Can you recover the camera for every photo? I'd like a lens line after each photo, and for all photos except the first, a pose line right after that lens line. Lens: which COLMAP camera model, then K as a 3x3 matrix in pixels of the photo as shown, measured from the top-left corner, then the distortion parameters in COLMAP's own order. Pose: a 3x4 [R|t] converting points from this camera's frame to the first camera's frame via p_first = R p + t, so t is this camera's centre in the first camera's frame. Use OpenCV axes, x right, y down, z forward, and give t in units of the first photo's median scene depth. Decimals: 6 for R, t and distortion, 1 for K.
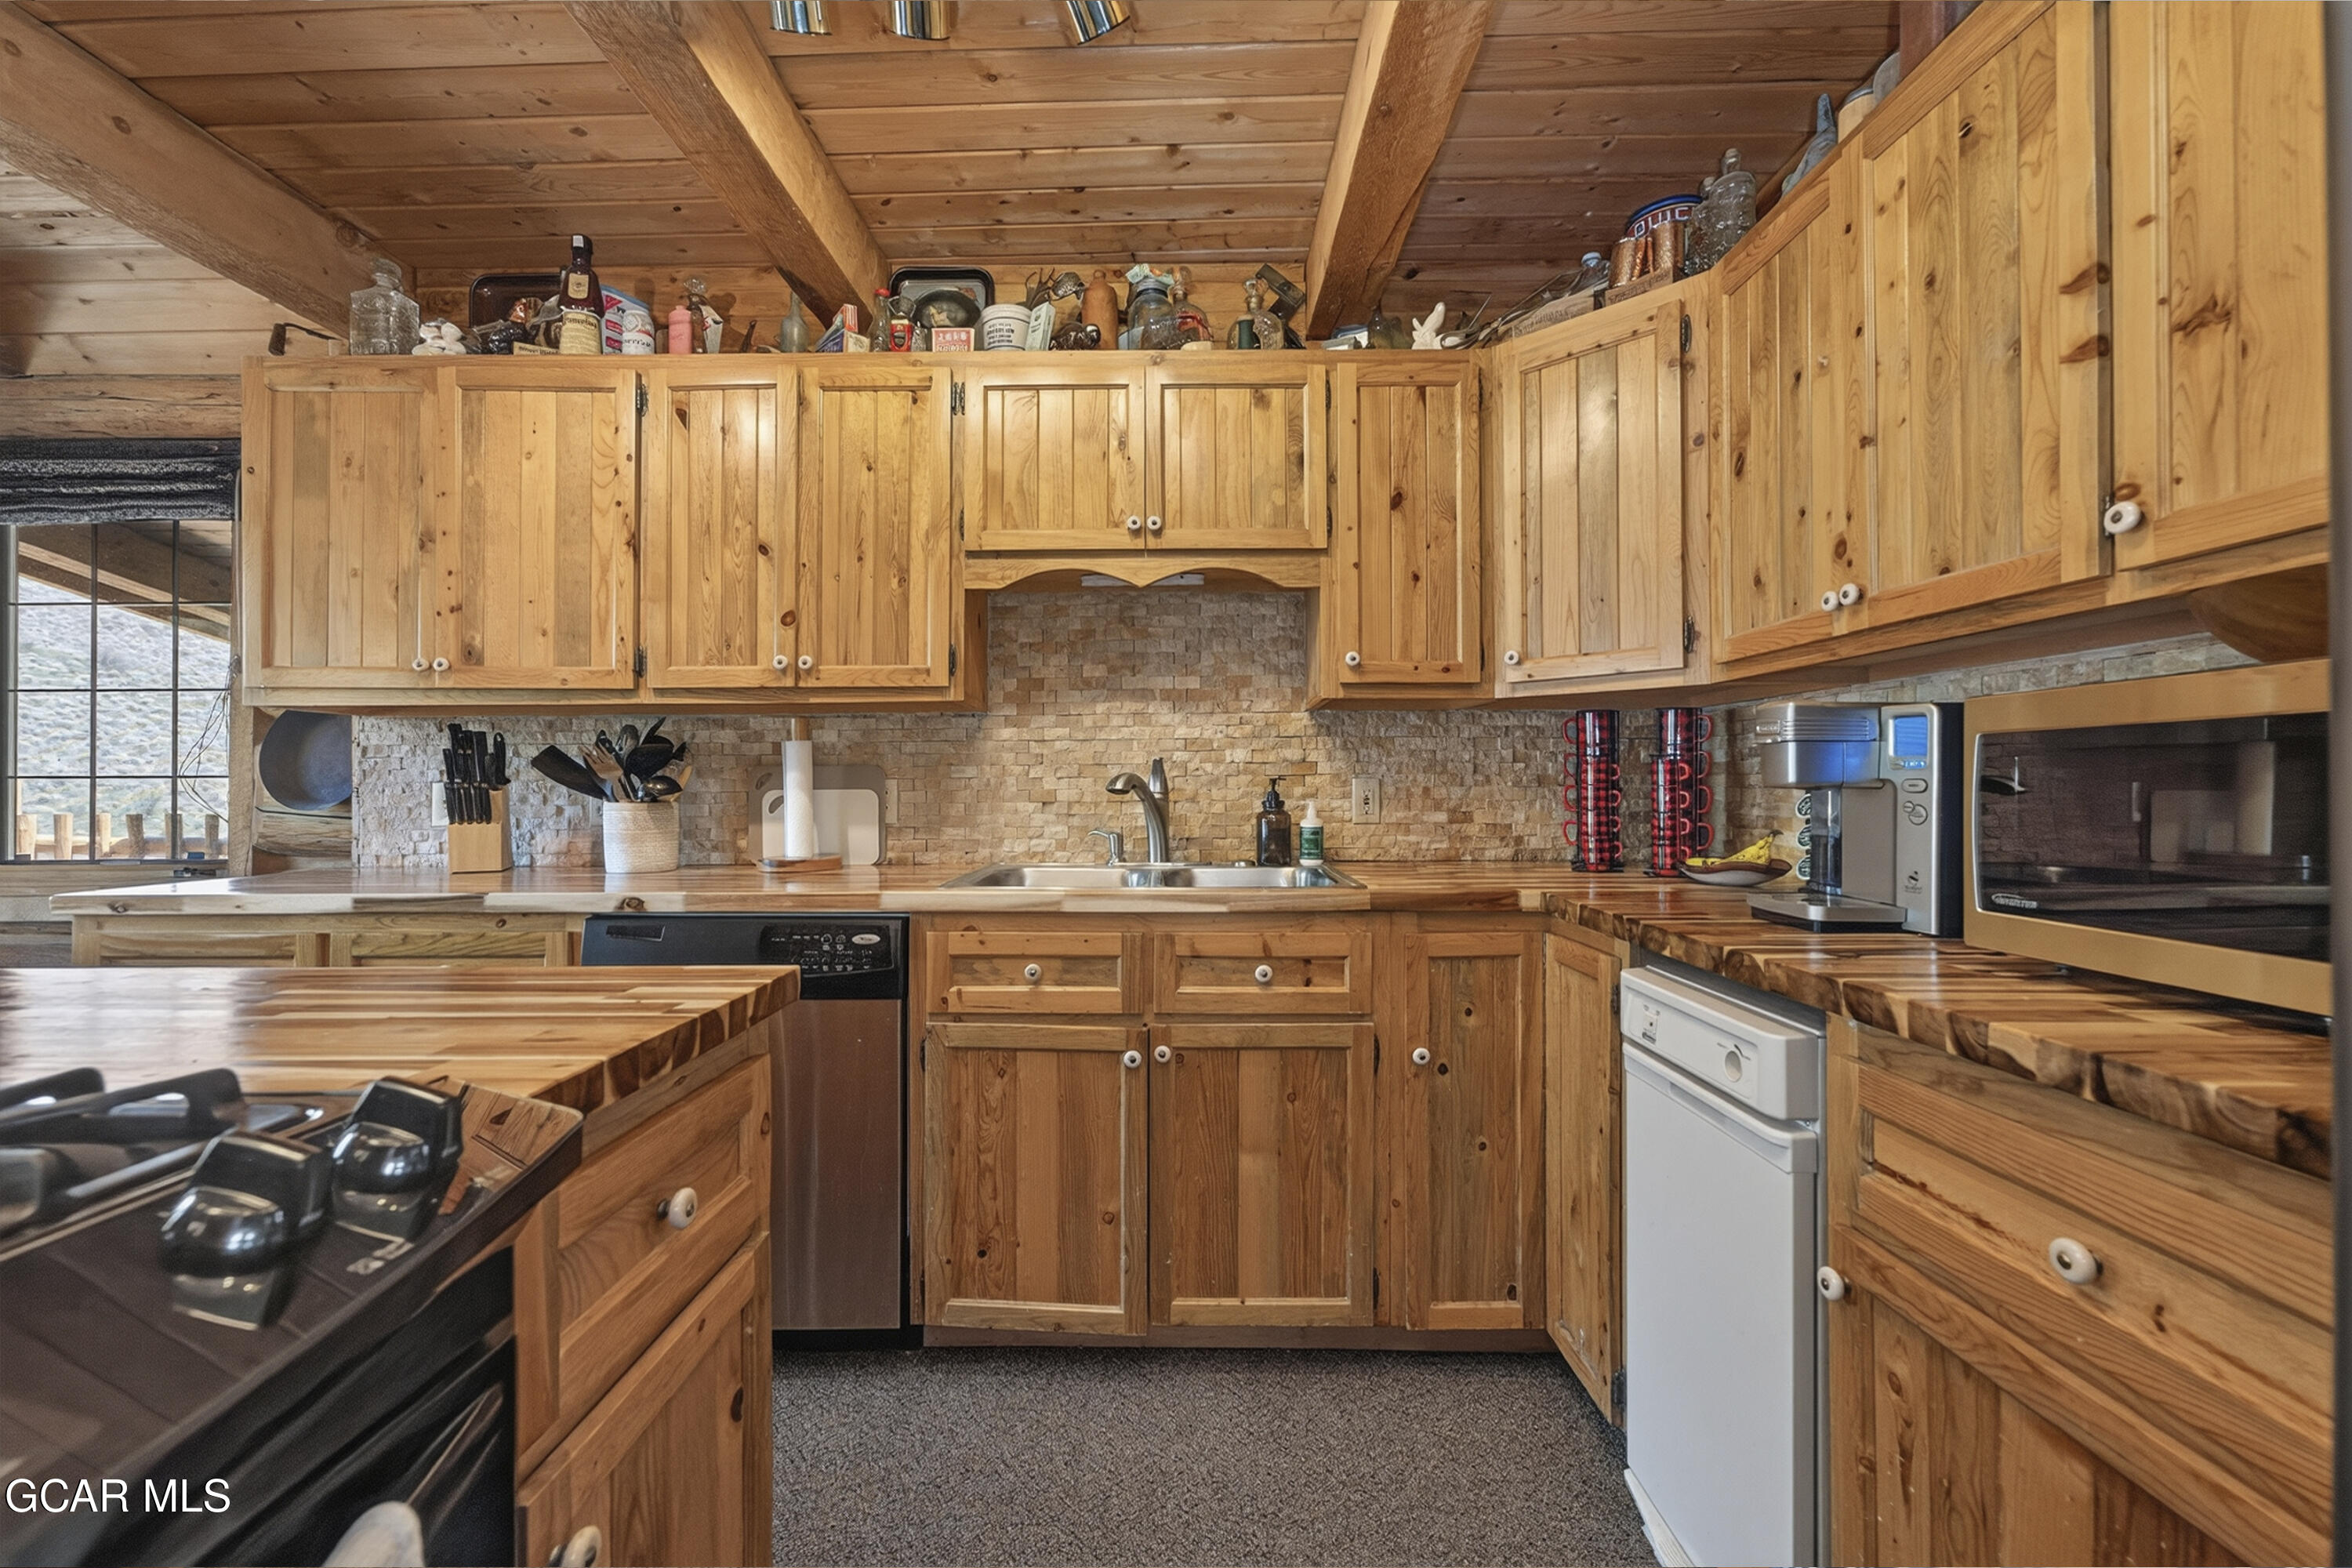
lens RADIAL K [[913.8, 0, 1168.7], [0, 913.8, 786.9], [0, 0, 1]] dist [-0.001425, 0.000918]
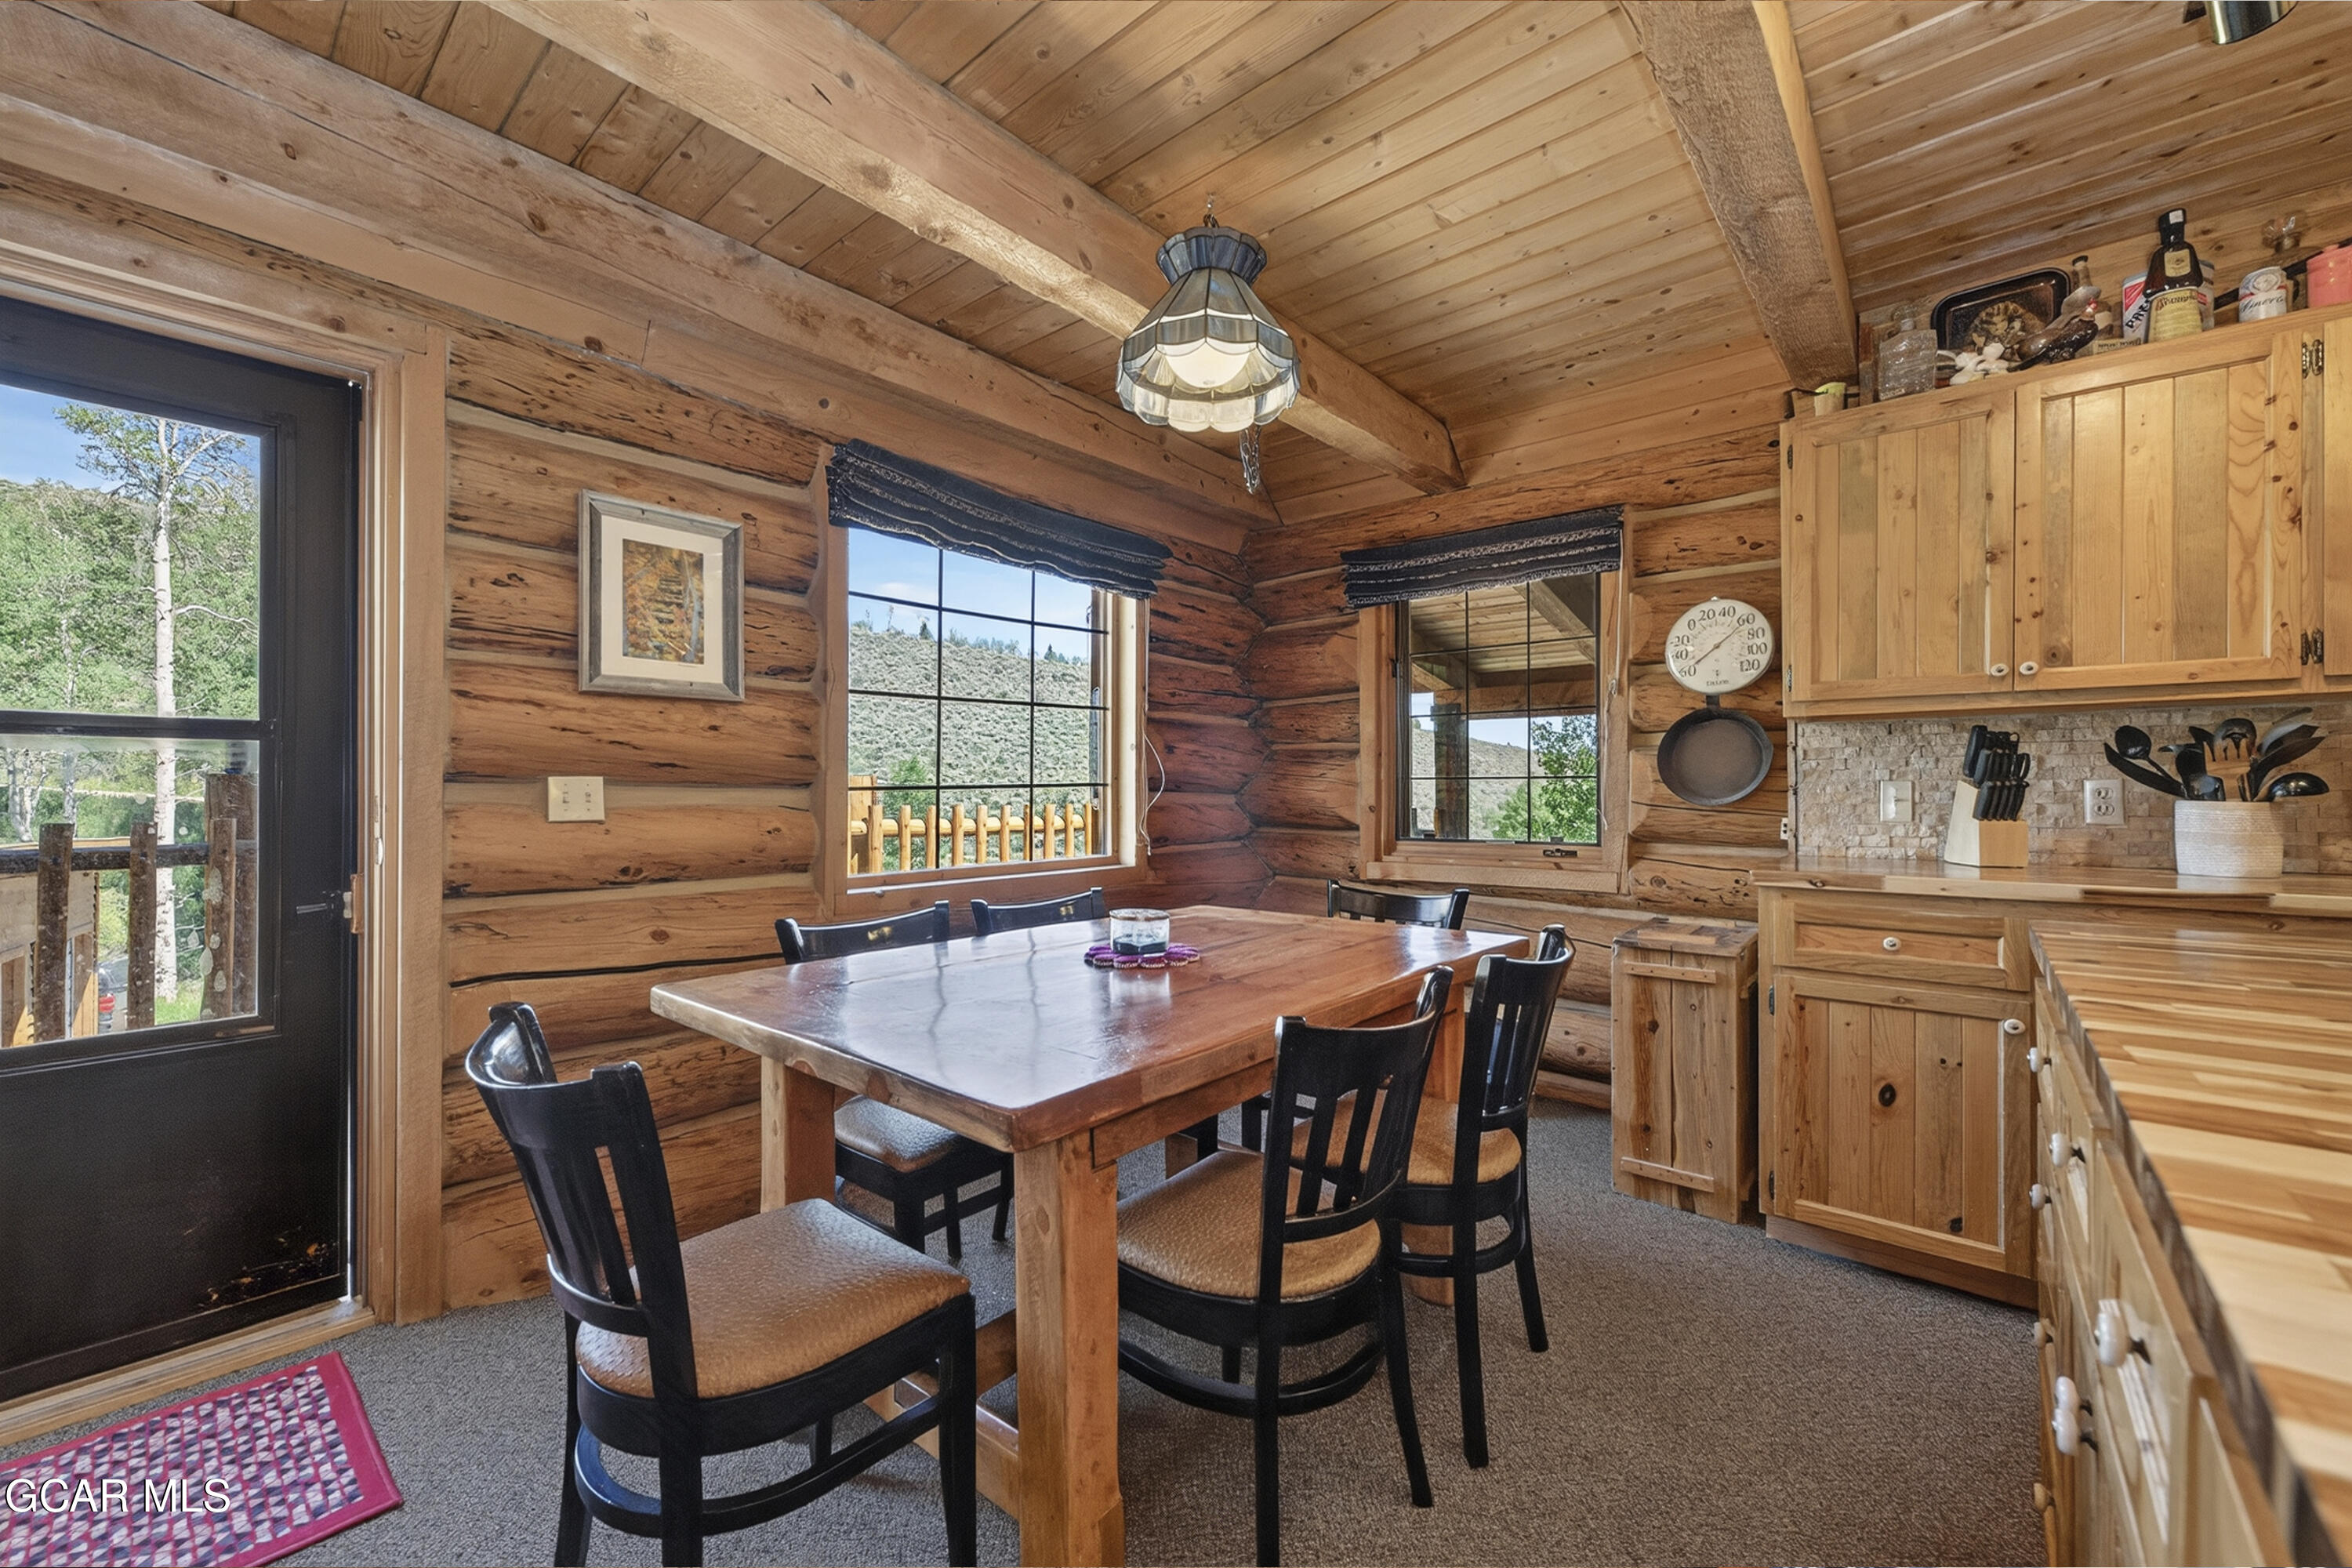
lens RADIAL K [[913.8, 0, 1171.4], [0, 913.8, 784.7], [0, 0, 1]] dist [-0.001425, 0.000918]
pose [[0.762284, -0.002595, -0.647238, -0.854208], [0.002681, 0.999996, -0.000853, -0.002209], [0.647238, -0.001085, 0.762287, -0.428645]]
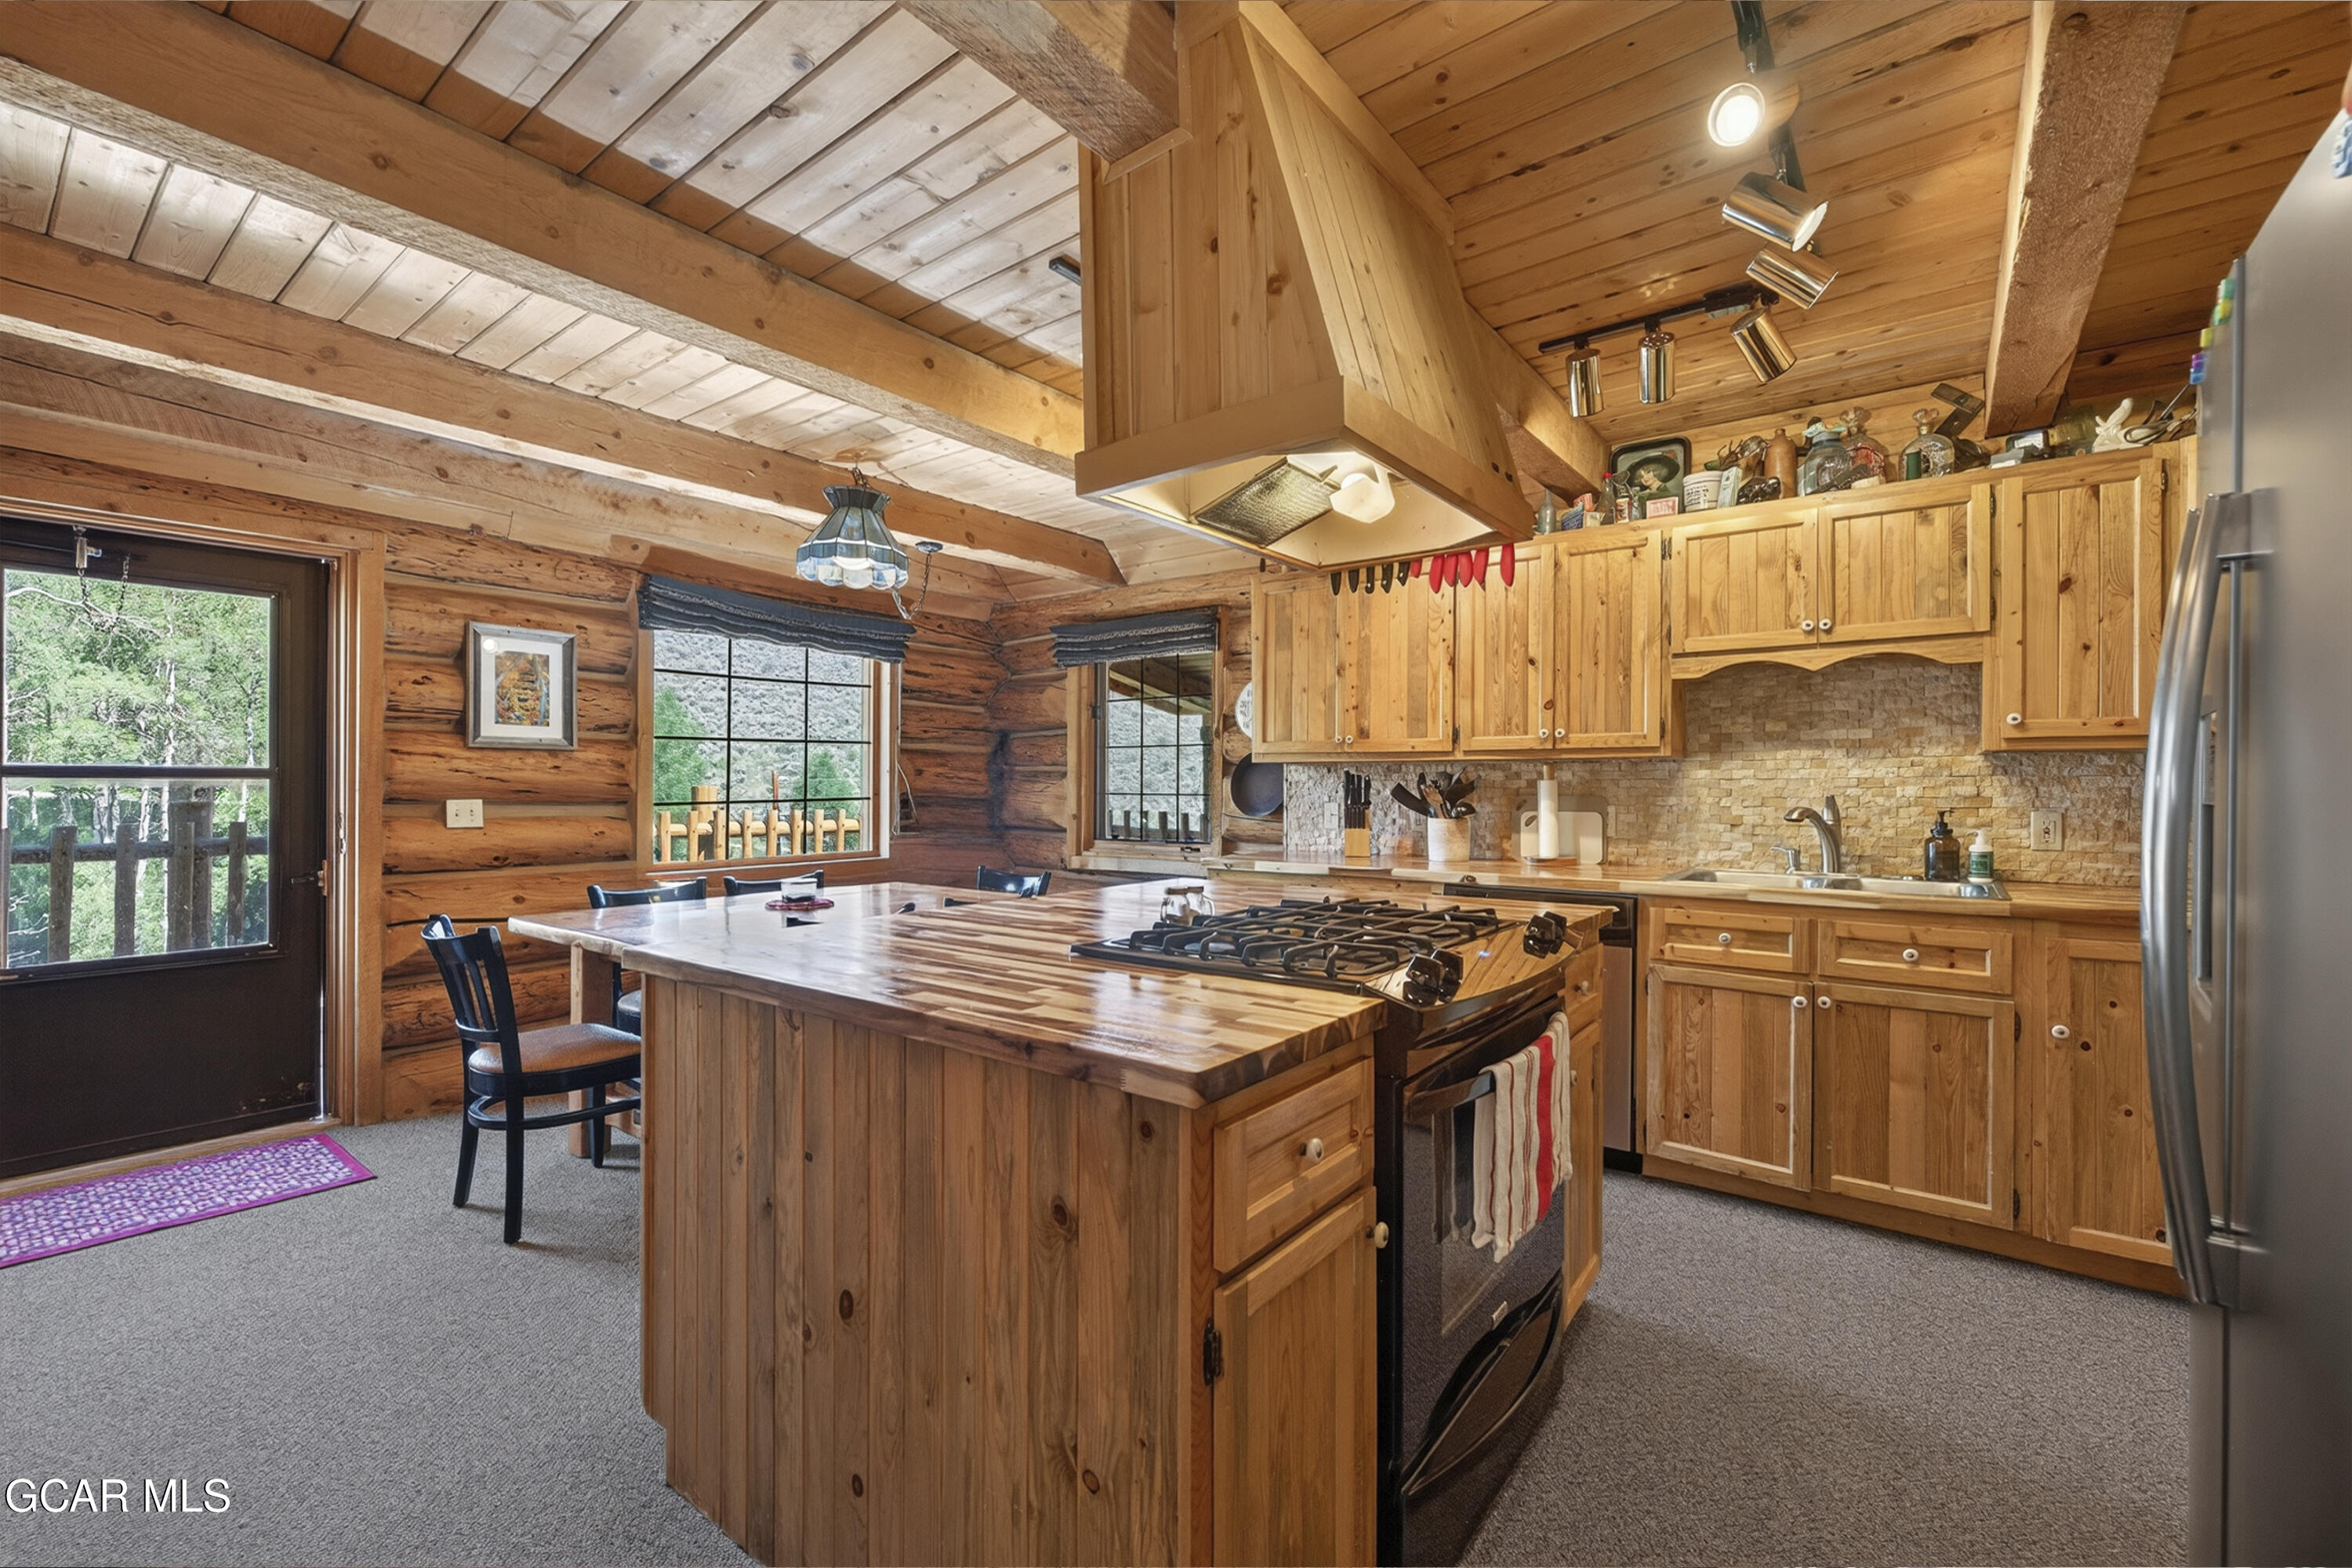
lens RADIAL K [[980.5, 0, 1177.3], [0, 980.5, 784.4], [0, 0, 1]] dist [-0.004792, 0.001063]
pose [[0.799303, 0.003584, -0.600918, 0.087007], [-0.001609, 0.999991, 0.003824, -0.051830], [0.600926, -0.002089, 0.799302, -0.726088]]
